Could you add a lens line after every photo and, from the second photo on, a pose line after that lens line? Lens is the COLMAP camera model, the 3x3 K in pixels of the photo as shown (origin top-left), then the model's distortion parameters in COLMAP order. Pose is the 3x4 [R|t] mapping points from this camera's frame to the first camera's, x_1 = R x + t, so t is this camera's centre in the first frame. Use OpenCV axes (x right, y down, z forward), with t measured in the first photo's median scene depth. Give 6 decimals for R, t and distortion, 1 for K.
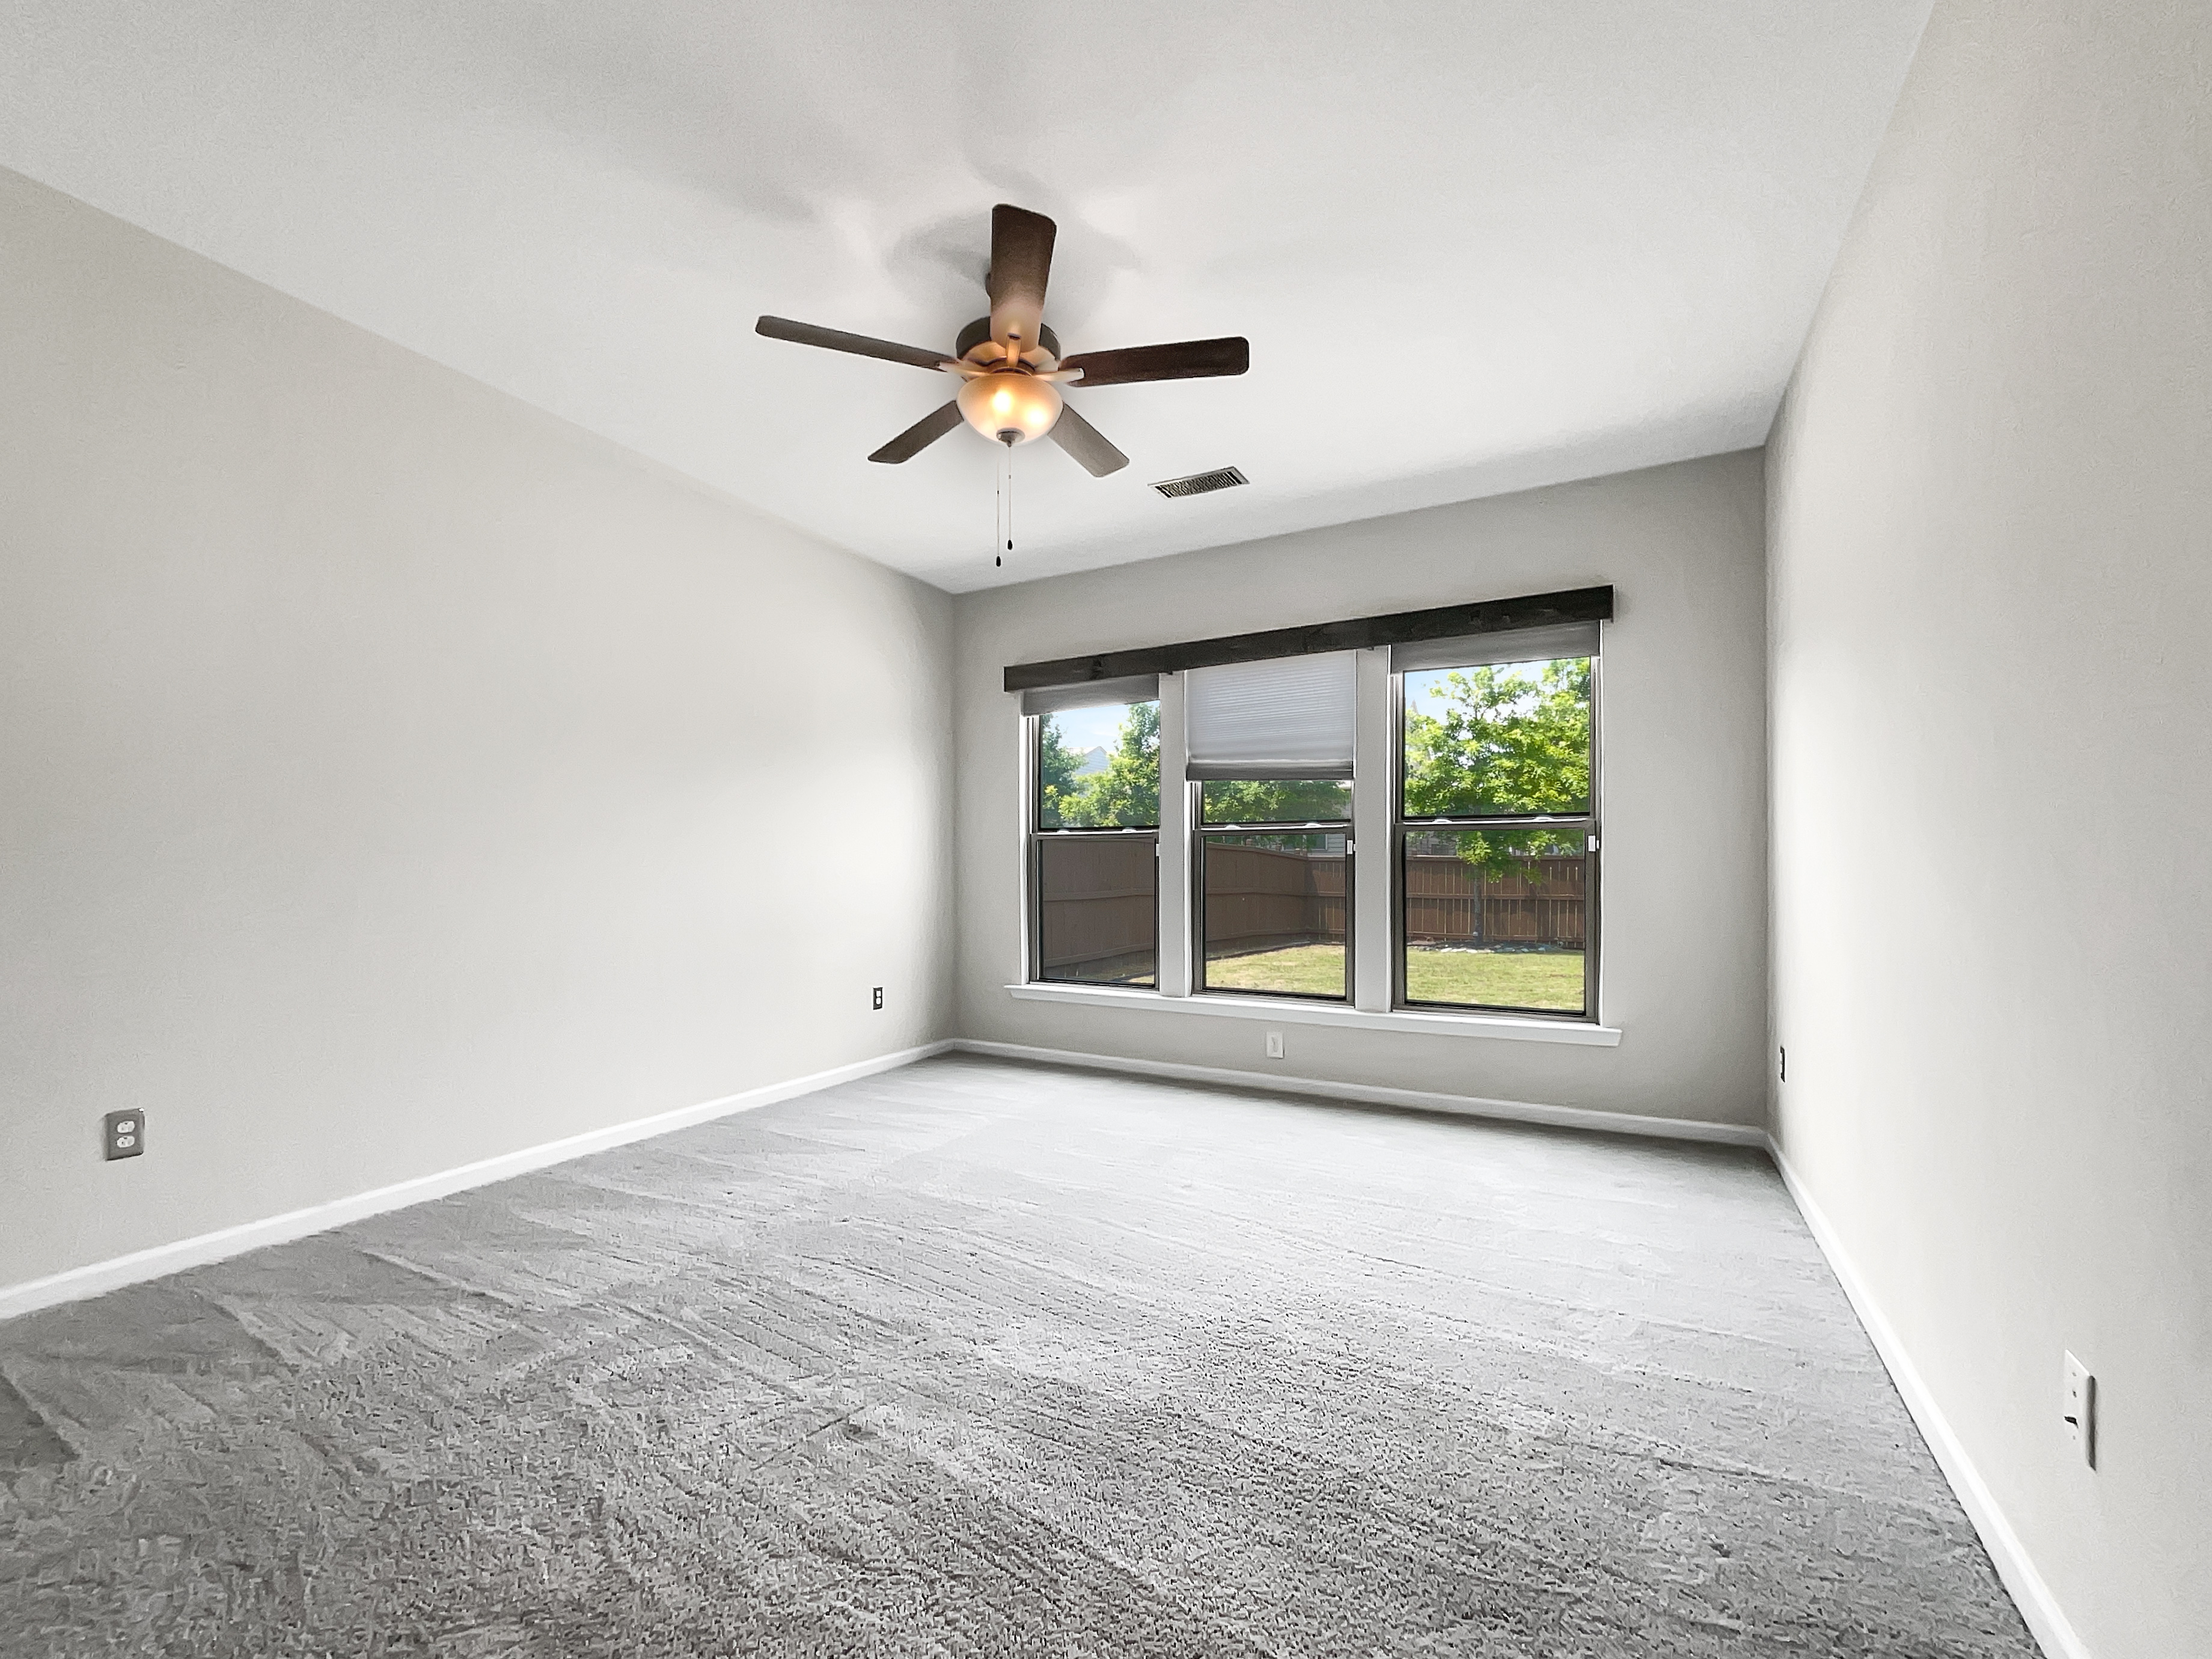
lens RADIAL K [[900.6, 0, 1100.4], [0, 900.6, 852.2], [0, 0, 1]] dist [-0.000939, 0.000095]
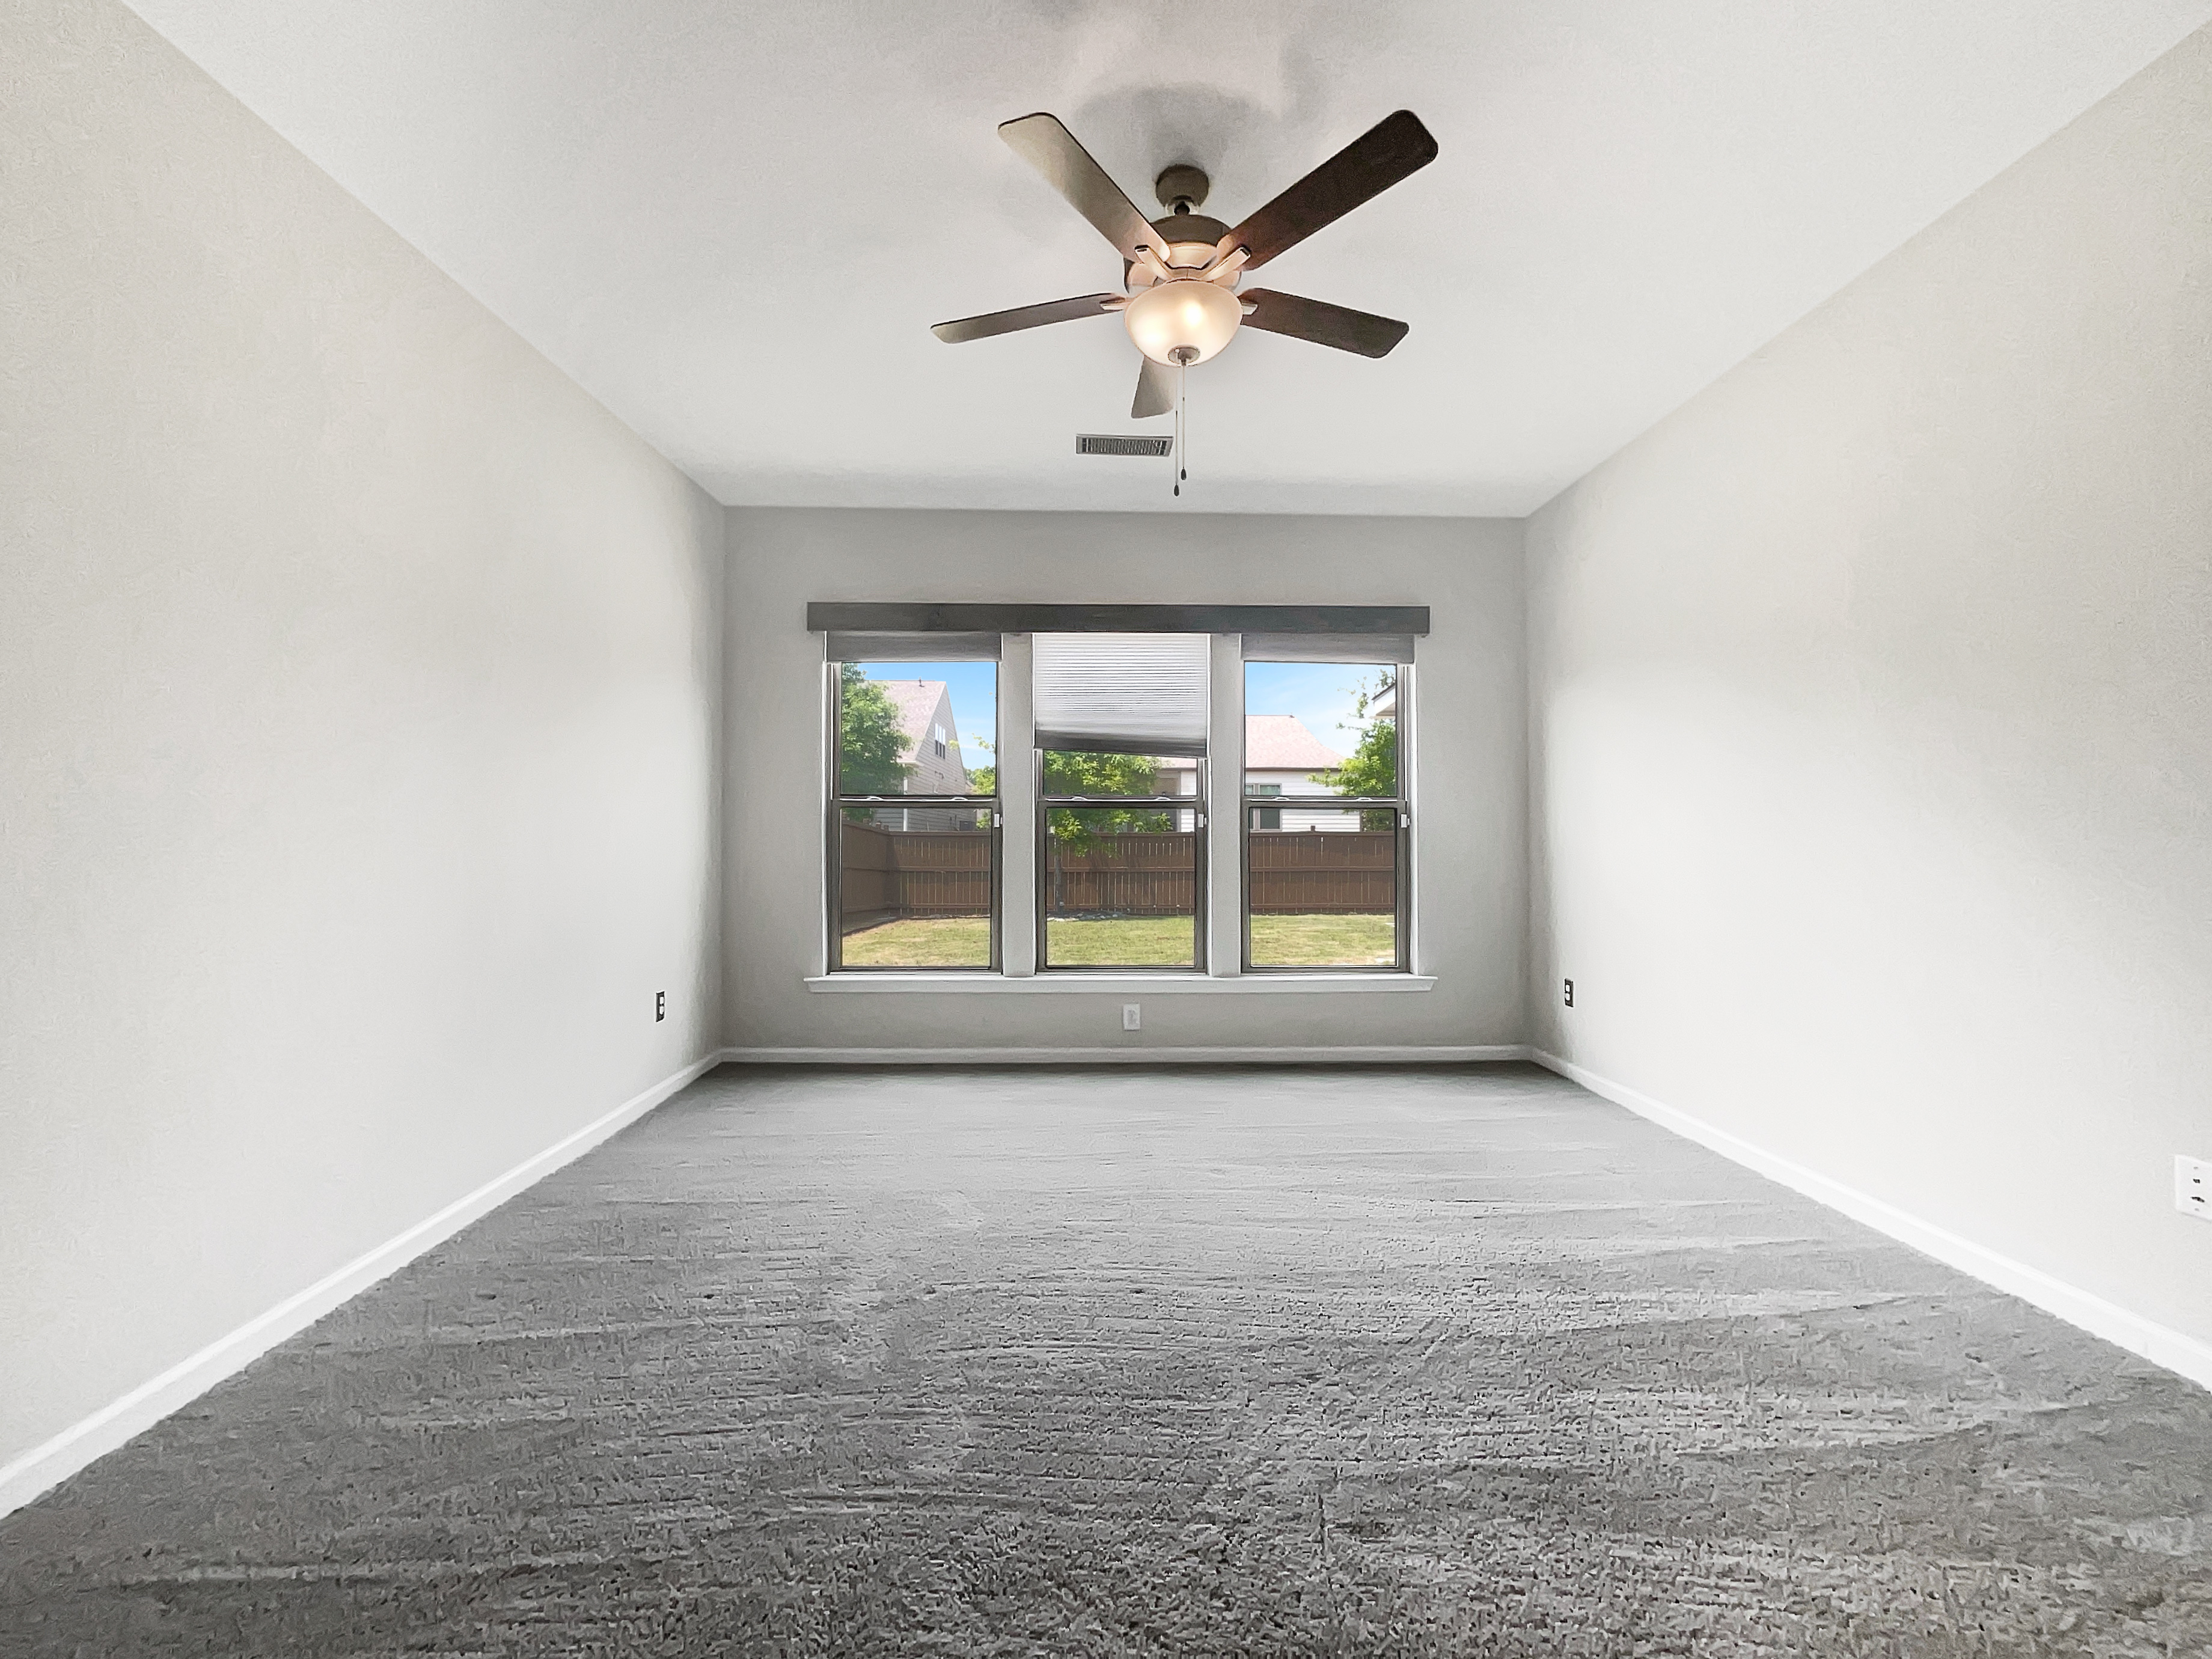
lens RADIAL K [[887.3, 0, 1106.0], [0, 887.3, 829.5], [0, 0, 1]] dist [0.001163, 0.000055]
pose [[0.863957, 0.013096, 0.503396, -0.329742], [-0.014382, 0.999896, -0.001329, 0.005988], [-0.503361, -0.006091, 0.864055, 0.160914]]
